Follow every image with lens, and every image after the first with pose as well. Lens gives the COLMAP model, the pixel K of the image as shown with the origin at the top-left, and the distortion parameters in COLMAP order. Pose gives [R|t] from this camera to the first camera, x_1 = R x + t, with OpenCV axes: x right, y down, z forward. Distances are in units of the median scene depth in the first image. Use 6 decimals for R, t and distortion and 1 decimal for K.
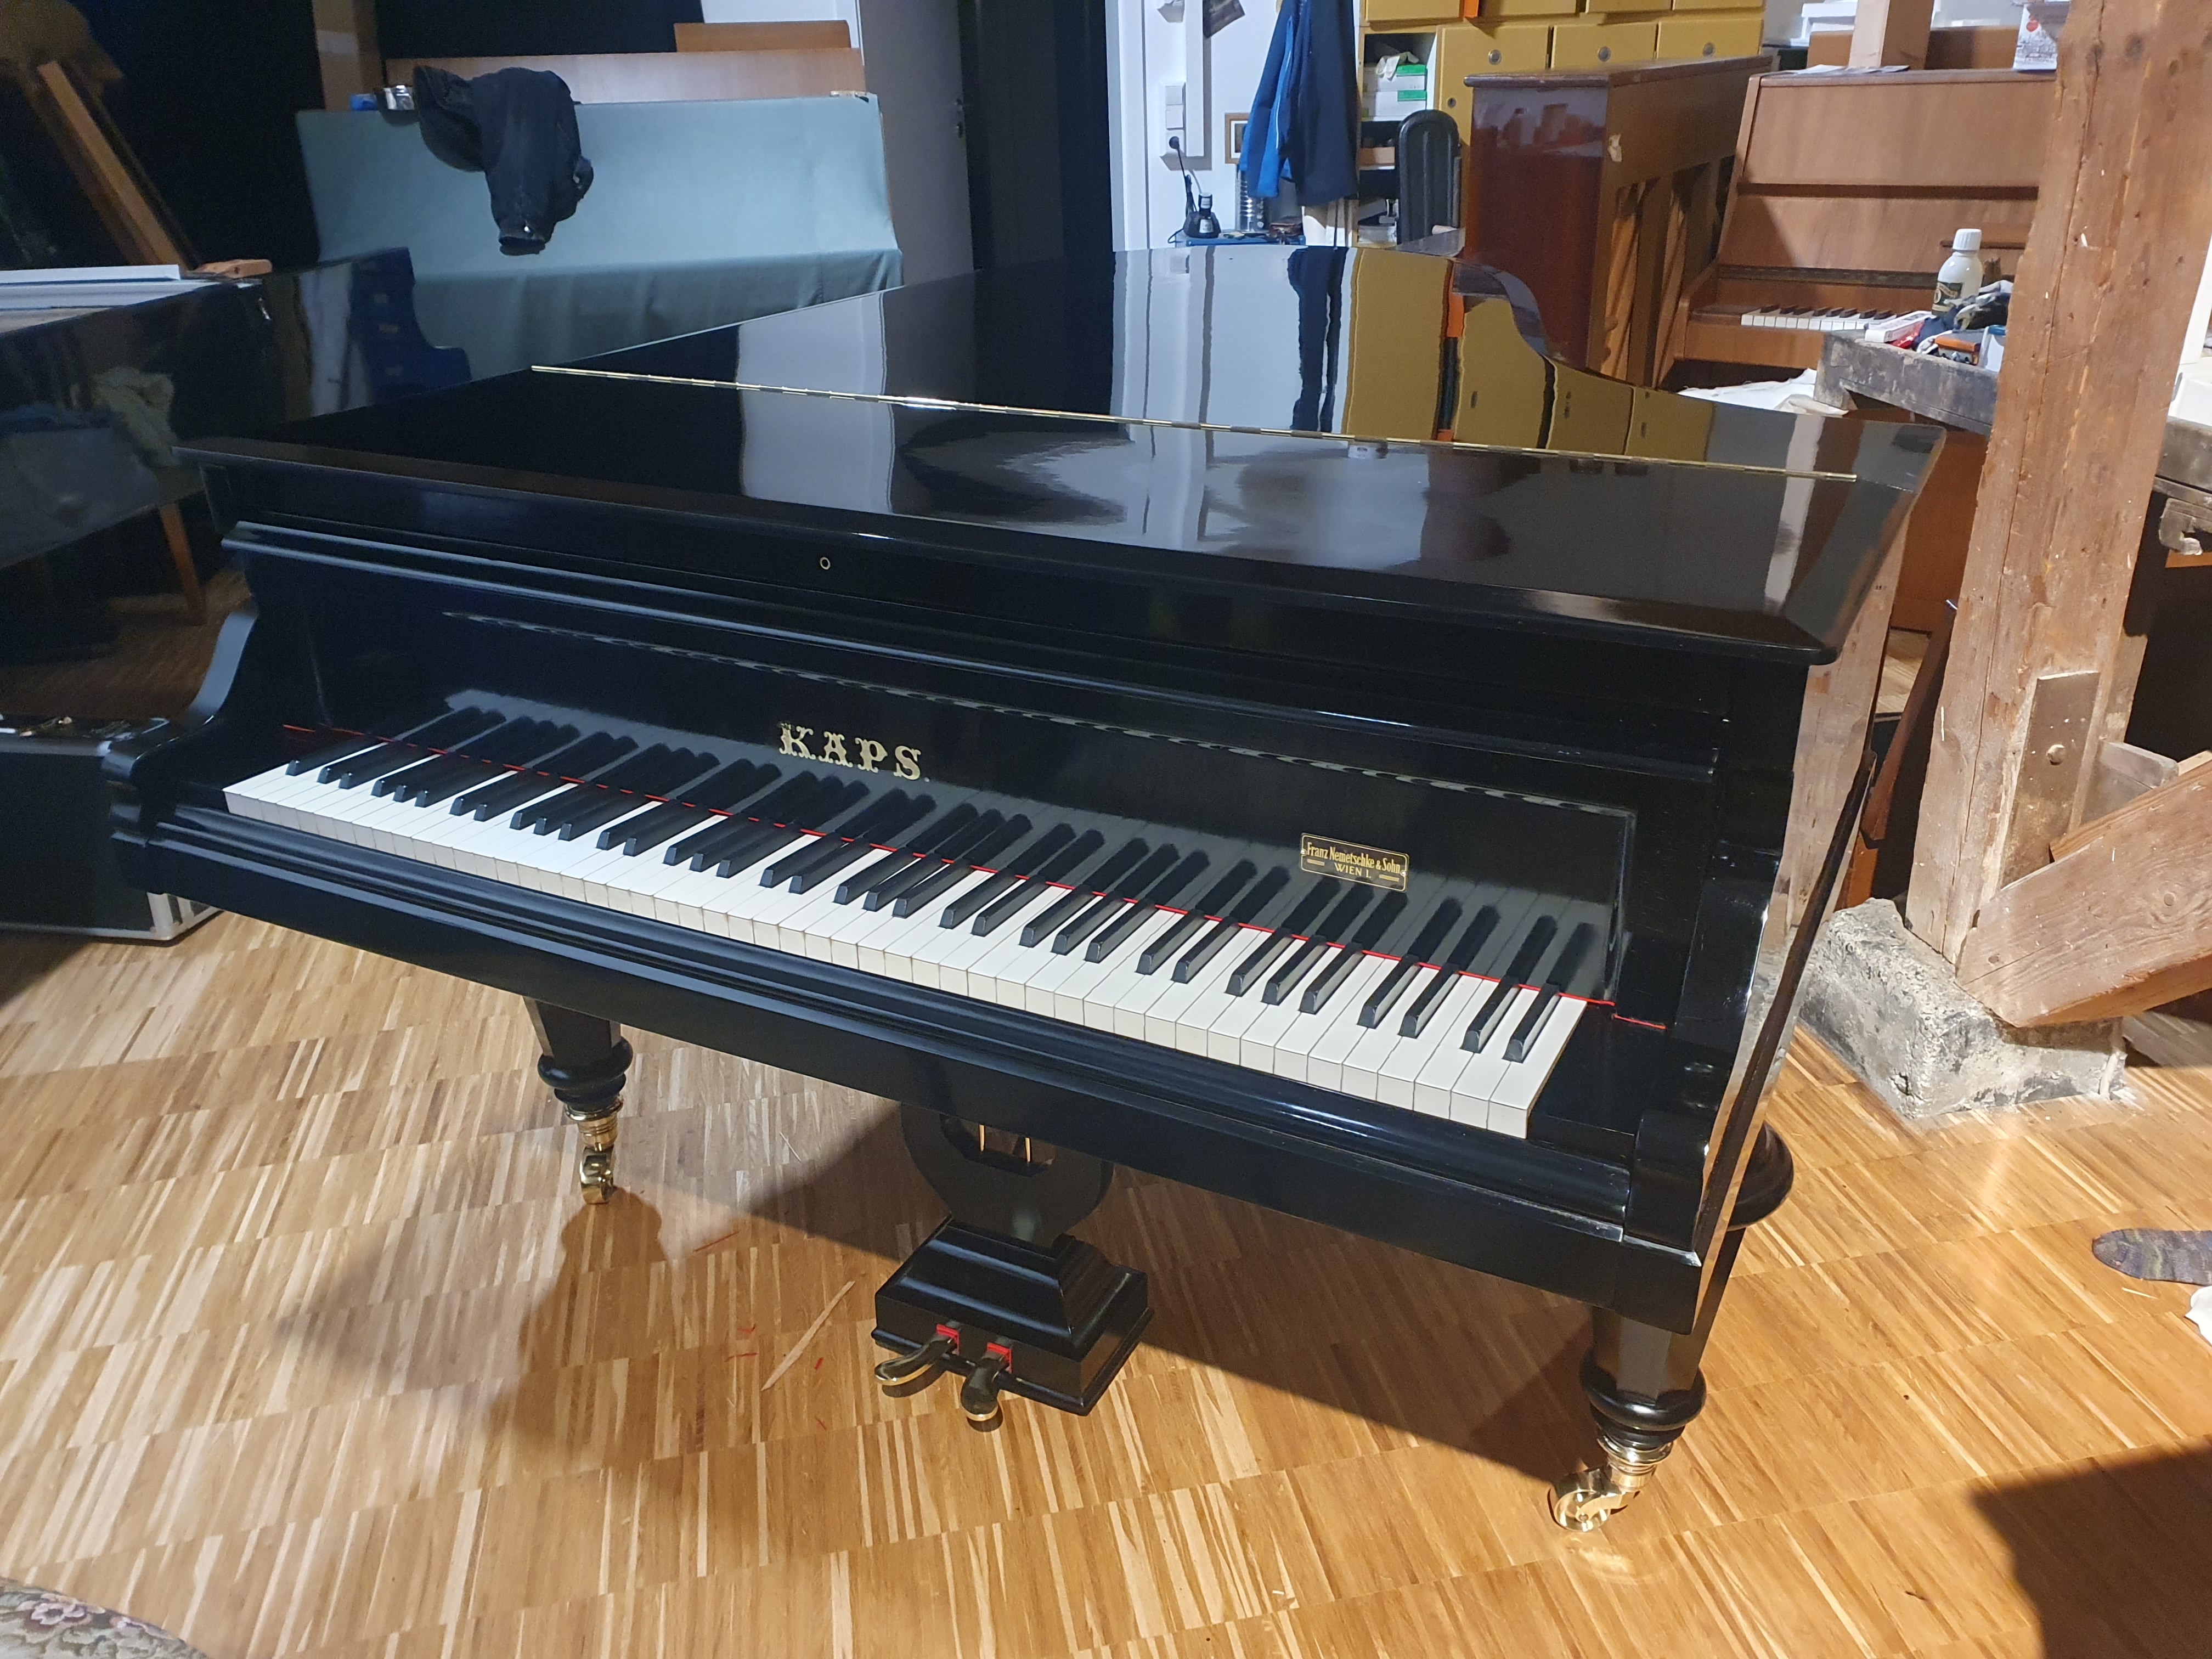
lens RADIAL K [[1706.4, 0, 1156.1], [0, 1706.4, 869.6], [0, 0, 1]] dist [-0.041739, 0.088209]
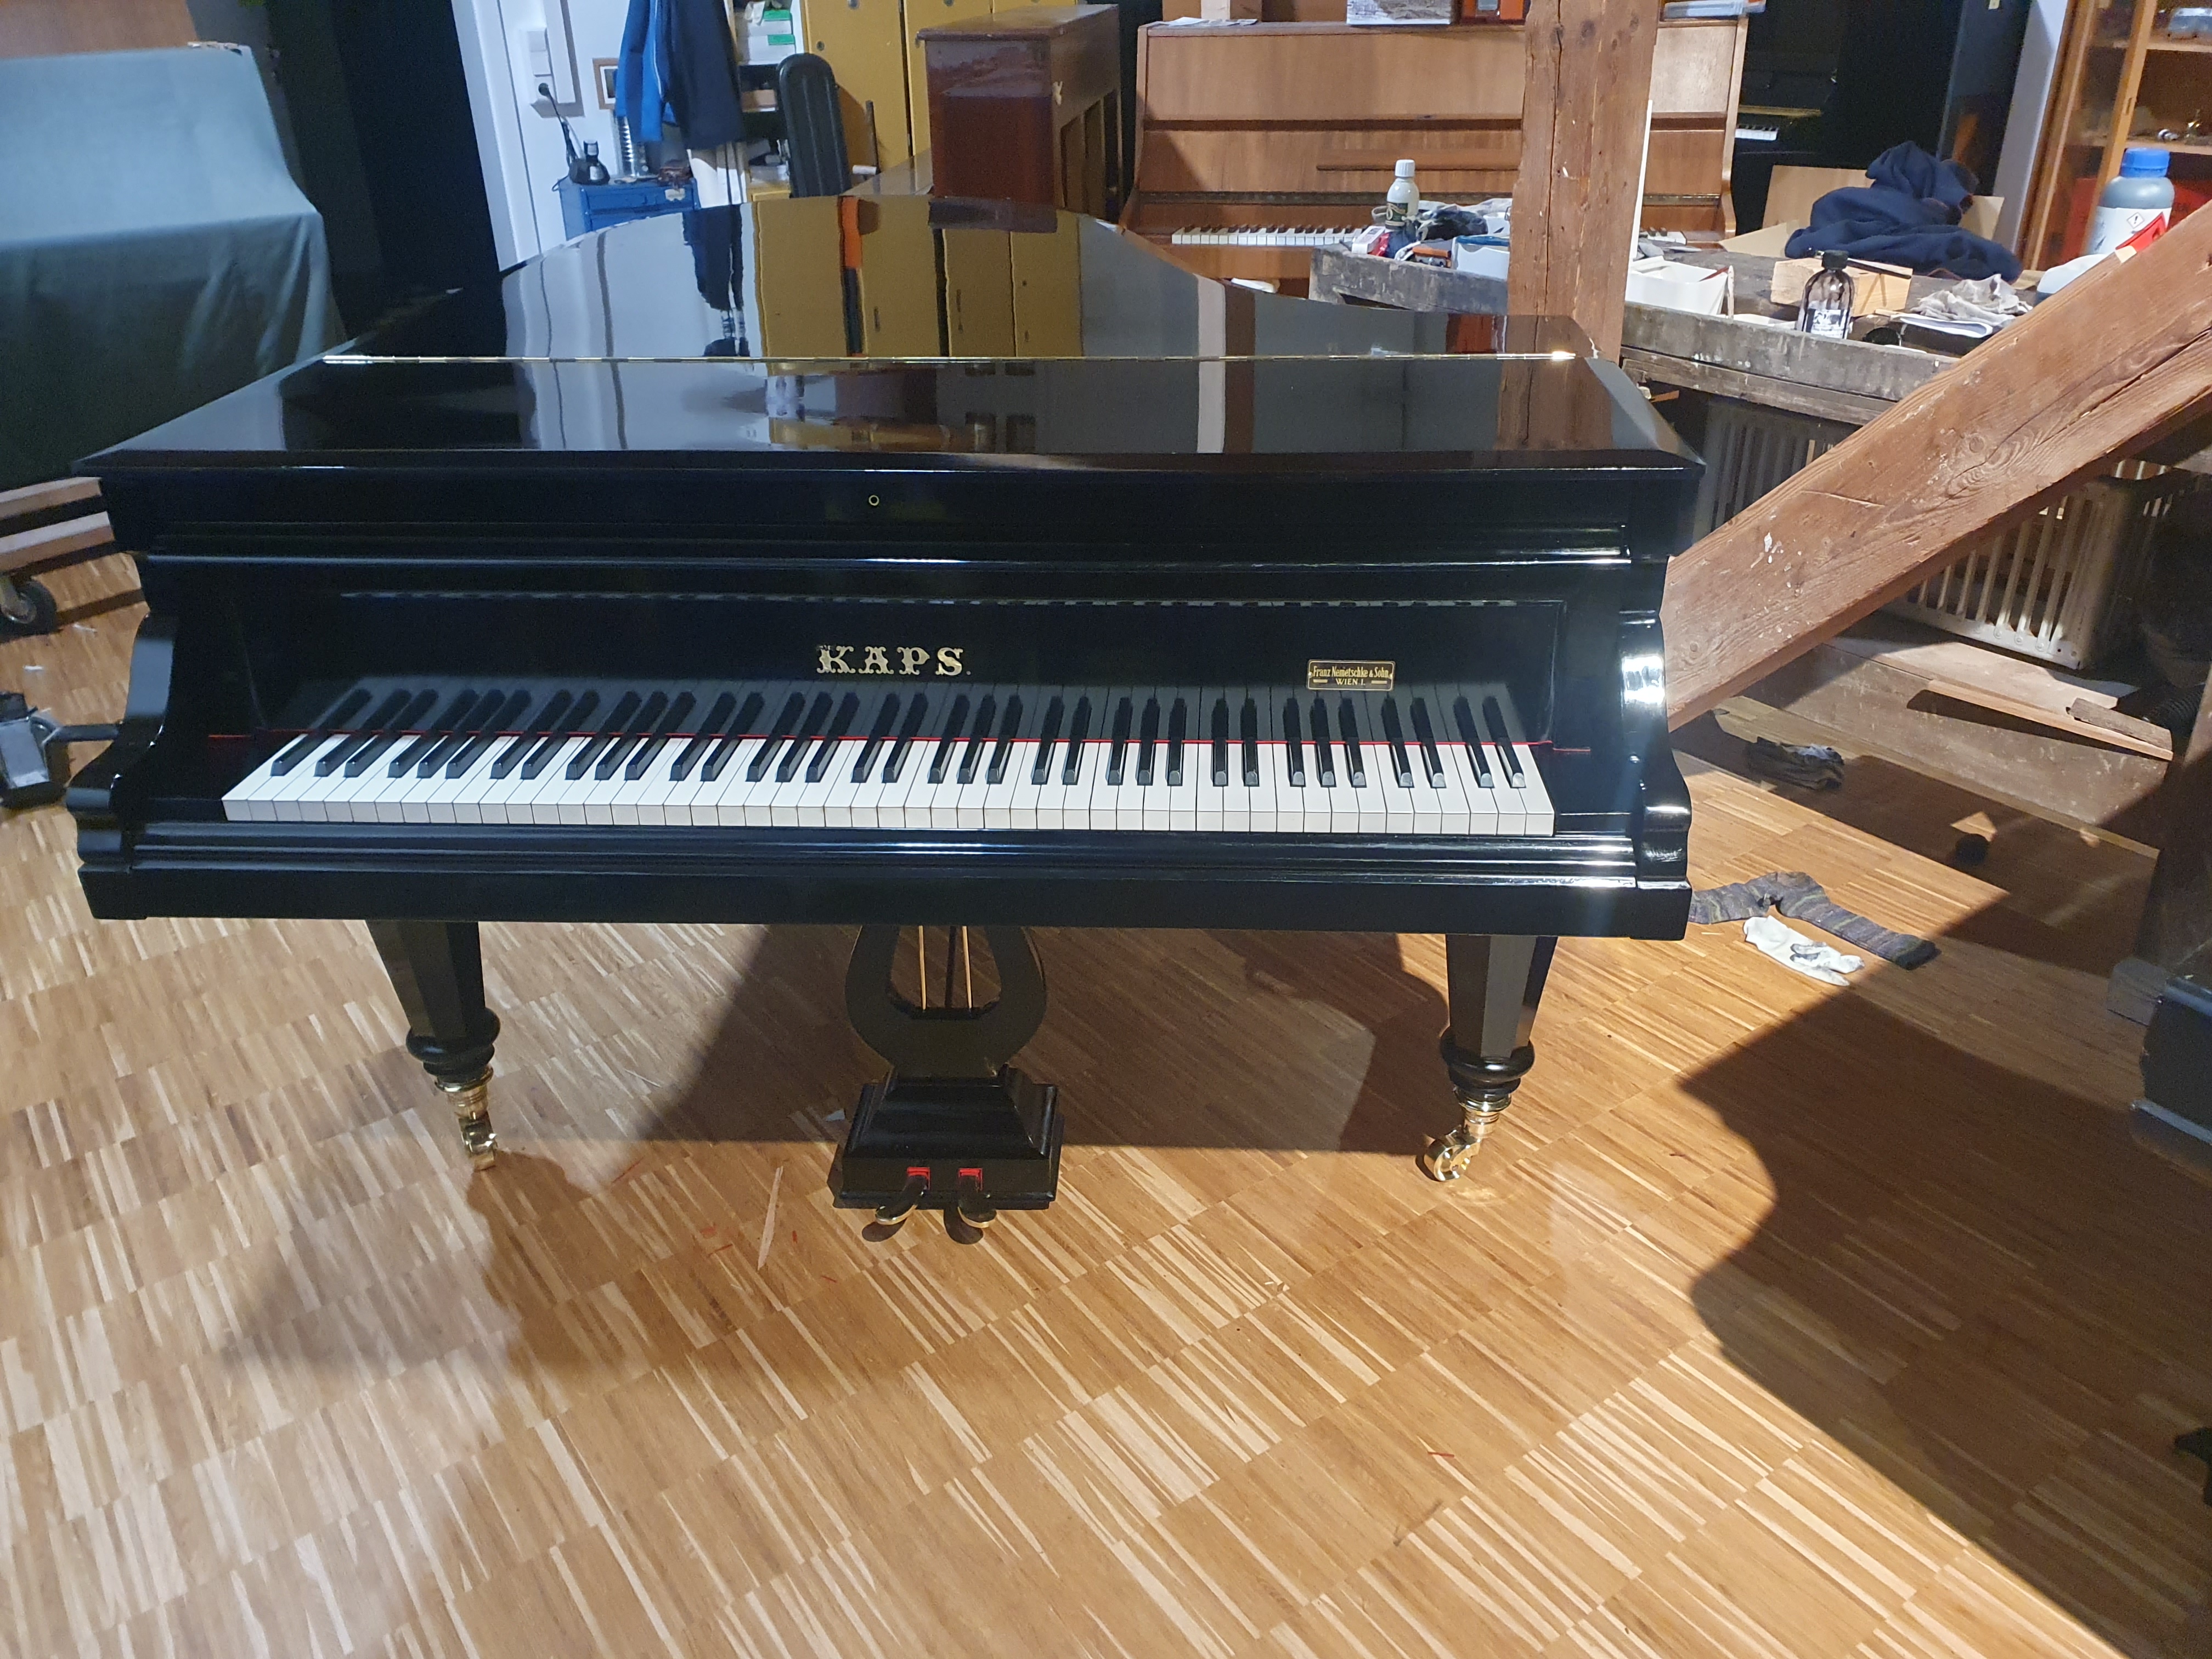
lens RADIAL K [[1685.1, 0, 1111.8], [0, 1685.1, 835.7], [0, 0, 1]] dist [0.001787, 0.011767]
pose [[0.914244, -0.183394, 0.361283, -0.346190], [0.174630, 0.982979, 0.057069, 0.007156], [-0.365600, 0.010916, 0.930708, -0.098537]]
